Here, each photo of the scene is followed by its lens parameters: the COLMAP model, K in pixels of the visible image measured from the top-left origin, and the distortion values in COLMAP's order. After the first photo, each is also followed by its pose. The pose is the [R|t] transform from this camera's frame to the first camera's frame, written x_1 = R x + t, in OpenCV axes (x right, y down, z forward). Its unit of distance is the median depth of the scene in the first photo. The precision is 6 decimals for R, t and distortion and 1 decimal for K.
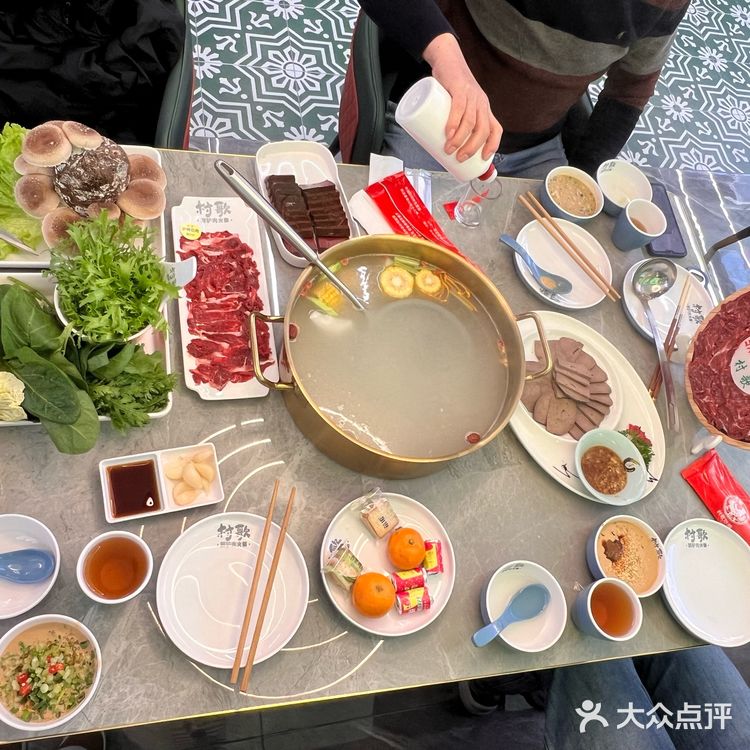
lens RADIAL K [[832.1, 0, 375.0], [0, 832.1, 375.0], [0, 0, 1]] dist [0.009102, 0.140596]
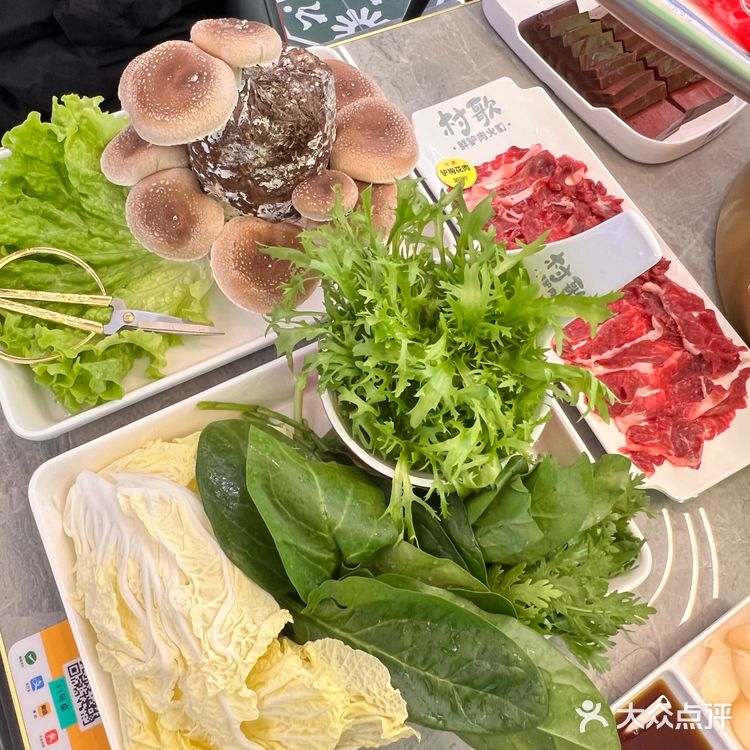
lens RADIAL K [[832.1, 0, 375.0], [0, 832.1, 375.0], [0, 0, 1]] dist [0.009102, 0.140596]
pose [[0.933063, -0.350392, -0.081357, -0.296428], [0.357096, 0.929504, 0.092218, -0.135643], [0.043309, -0.115097, 0.992410, 0.535191]]
